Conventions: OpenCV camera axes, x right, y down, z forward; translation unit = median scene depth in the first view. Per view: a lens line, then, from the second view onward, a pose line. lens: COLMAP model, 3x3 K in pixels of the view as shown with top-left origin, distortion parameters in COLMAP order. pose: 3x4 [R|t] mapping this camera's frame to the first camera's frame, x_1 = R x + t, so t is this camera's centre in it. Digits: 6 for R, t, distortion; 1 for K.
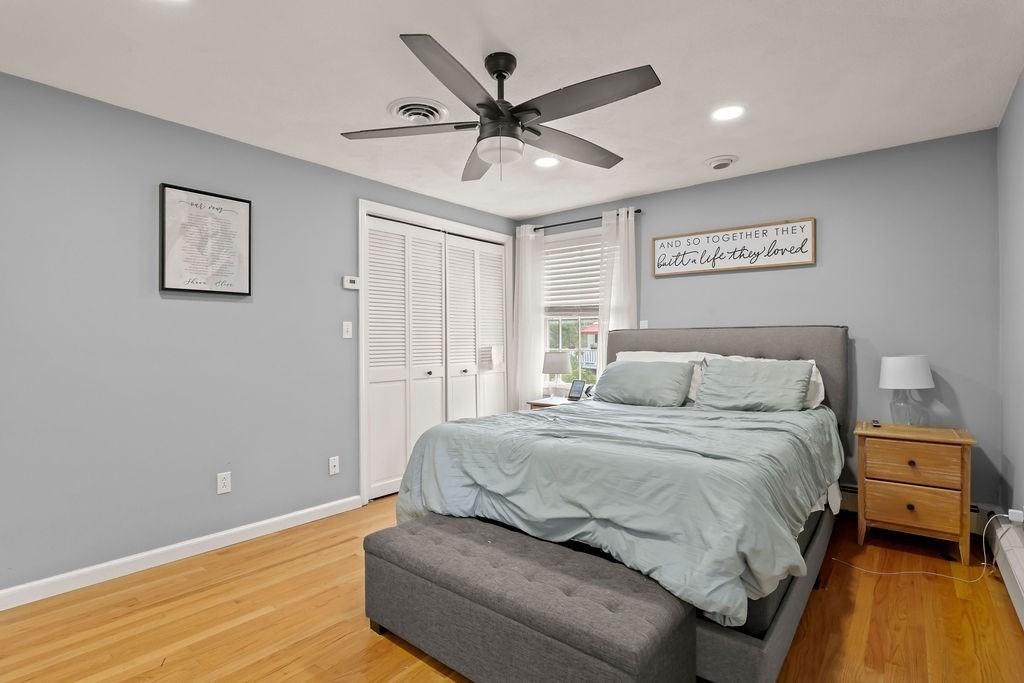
lens RADIAL K [[488.5, 0, 510.9], [0, 488.5, 341.8], [0, 0, 1]] dist [-0.021461, 0.000086]
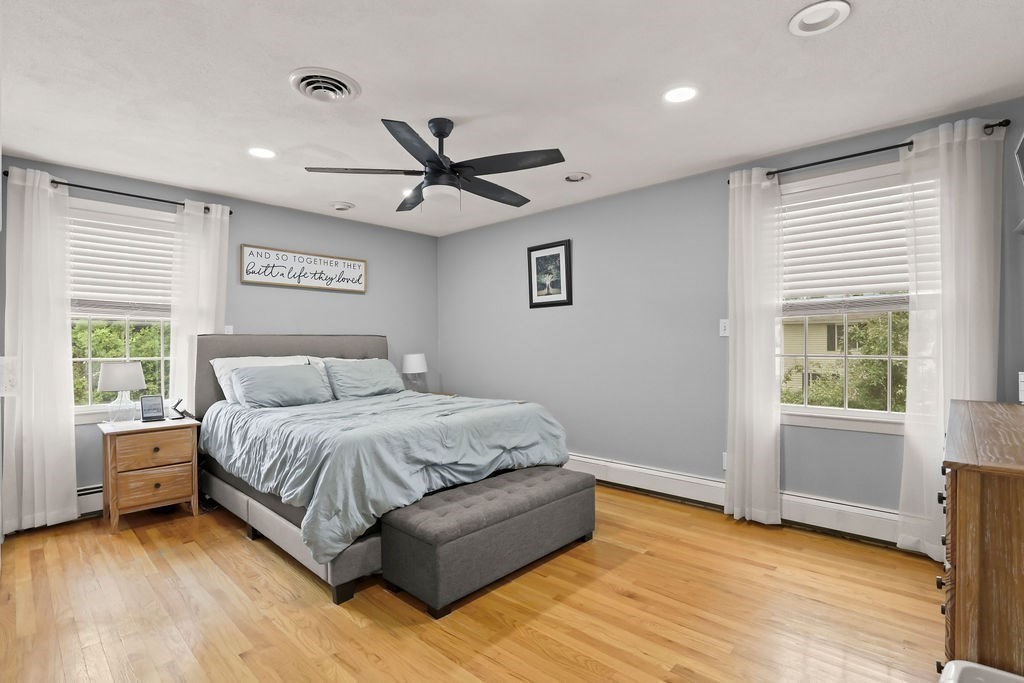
lens RADIAL K [[488.5, 0, 510.2], [0, 488.5, 342.1], [0, 0, 1]] dist [-0.021461, 0.000086]
pose [[0.071163, 0.006333, 0.997445, -0.734990], [0.009464, 0.999931, -0.007024, 0.001312], [-0.997420, 0.009939, 0.071098, 0.423450]]
